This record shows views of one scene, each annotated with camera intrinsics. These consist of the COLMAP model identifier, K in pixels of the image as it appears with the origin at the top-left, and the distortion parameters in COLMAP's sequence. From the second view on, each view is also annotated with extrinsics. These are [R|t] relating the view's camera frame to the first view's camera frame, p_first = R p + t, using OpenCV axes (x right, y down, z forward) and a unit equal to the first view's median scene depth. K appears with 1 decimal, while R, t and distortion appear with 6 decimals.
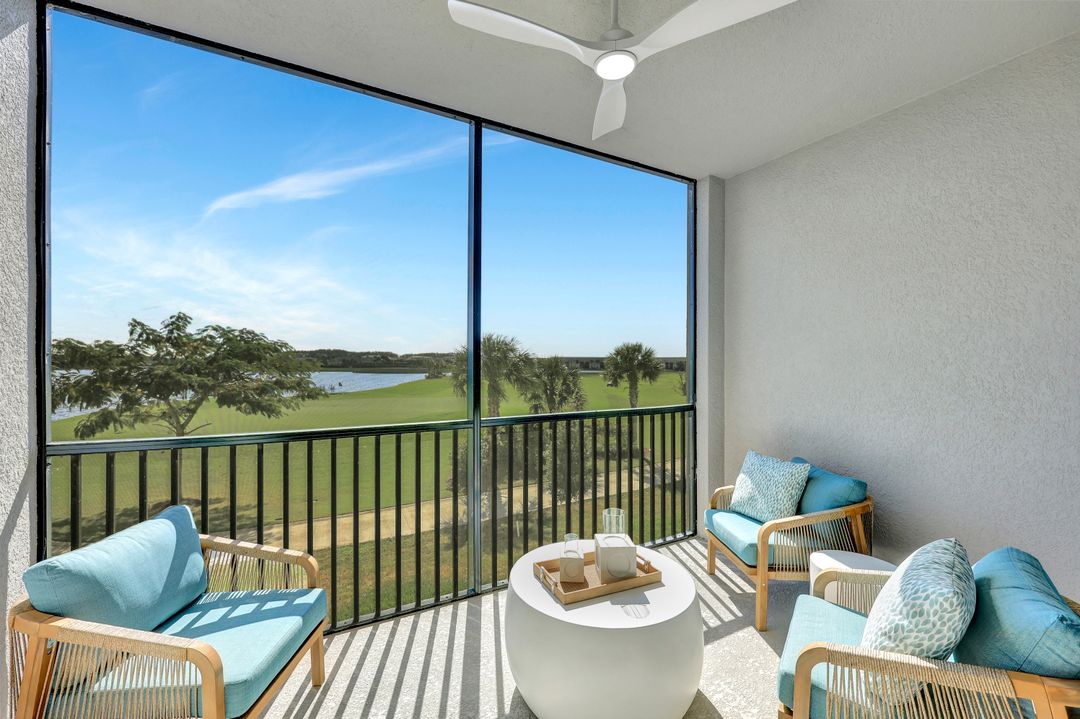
lens RADIAL K [[448.8, 0, 538.1], [0, 448.8, 362.3], [0, 0, 1]] dist [0.000440, 0.000249]
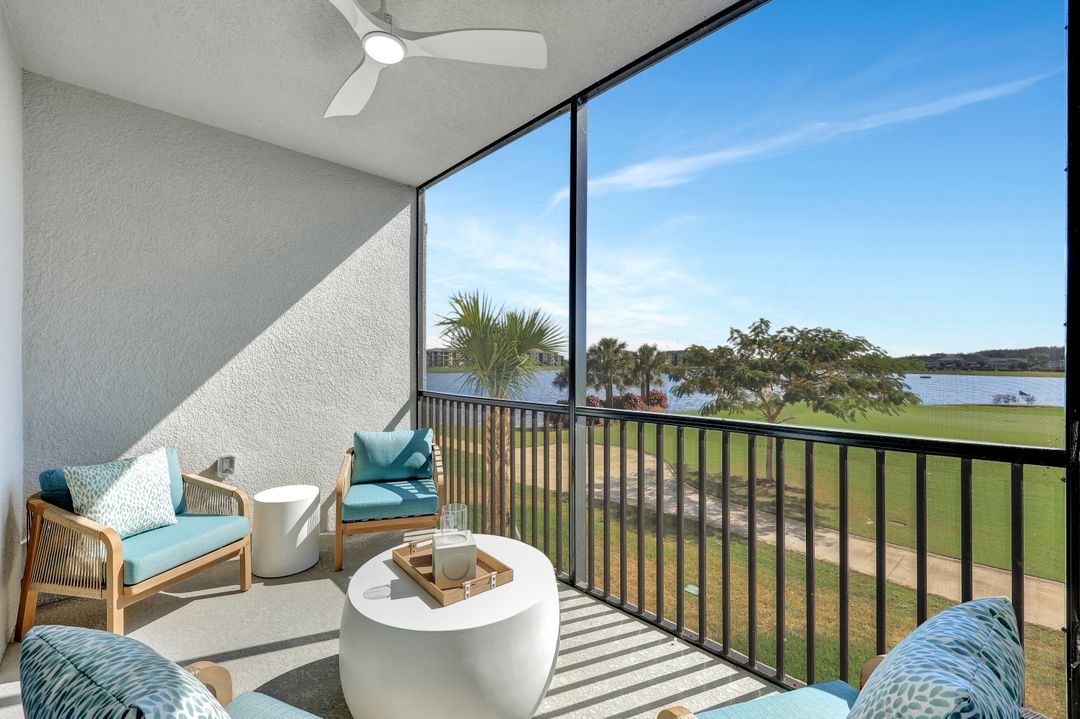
lens RADIAL K [[439.7, 0, 536.3], [0, 439.7, 359.3], [0, 0, 1]] dist [-0.001458, -0.000045]
pose [[0.249996, -0.008432, -0.968210, 0.165505], [-0.001950, 0.999956, -0.009212, 0.007451], [0.968245, 0.004191, 0.249968, 0.148103]]
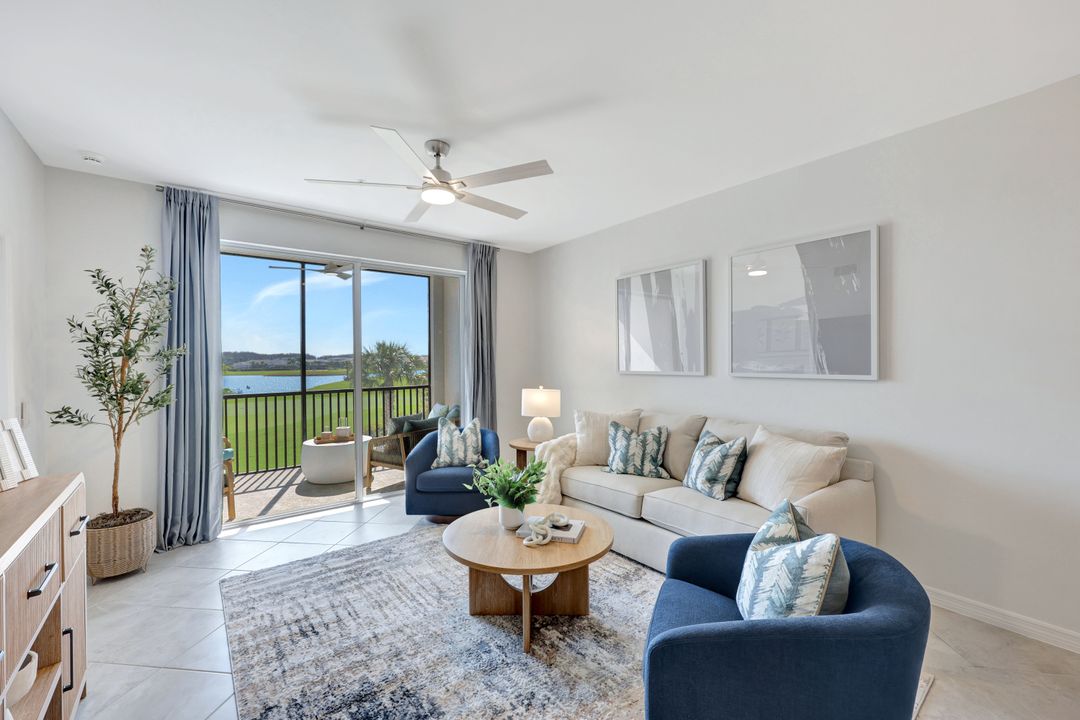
lens RADIAL K [[448.8, 0, 538.1], [0, 448.8, 362.8], [0, 0, 1]] dist [0.000440, 0.000249]
pose [[0.987594, -0.012793, 0.156508, 0.155883], [0.012539, 0.999918, 0.002608, -0.001929], [-0.156529, -0.000613, 0.987673, -0.338130]]
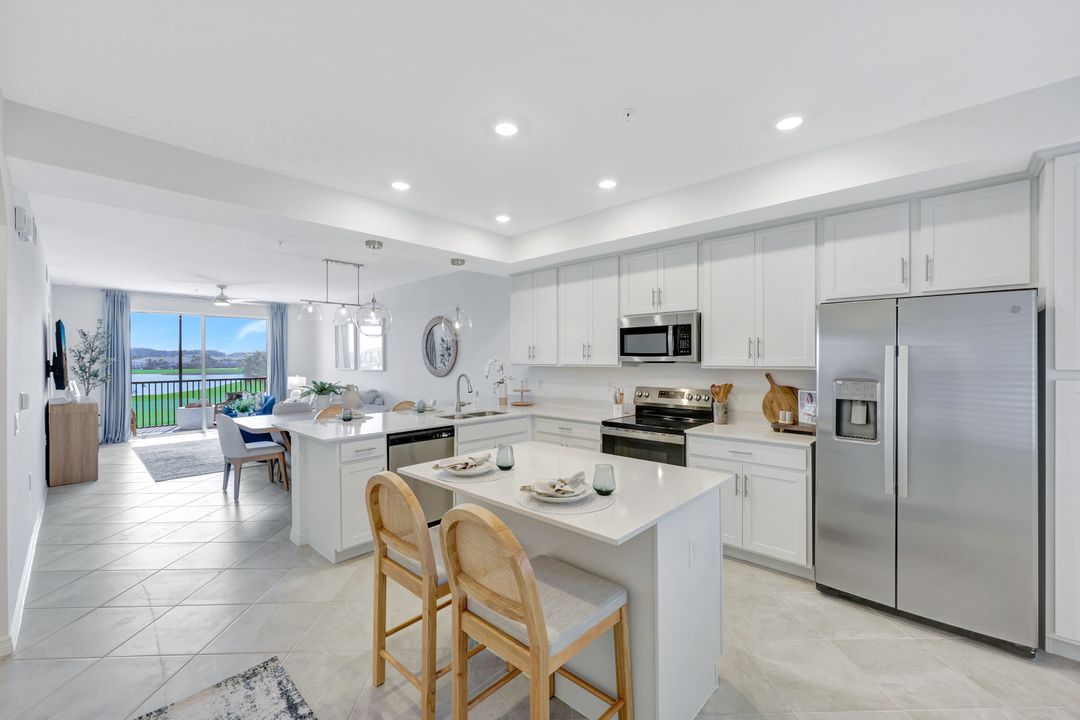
lens RADIAL K [[439.7, 0, 536.3], [0, 439.7, 359.8], [0, 0, 1]] dist [-0.001458, -0.000045]
pose [[0.951265, -0.008781, 0.308249, 0.378186], [0.008862, 0.999960, 0.001136, -0.006354], [-0.308246, 0.001652, 0.951305, -0.843466]]
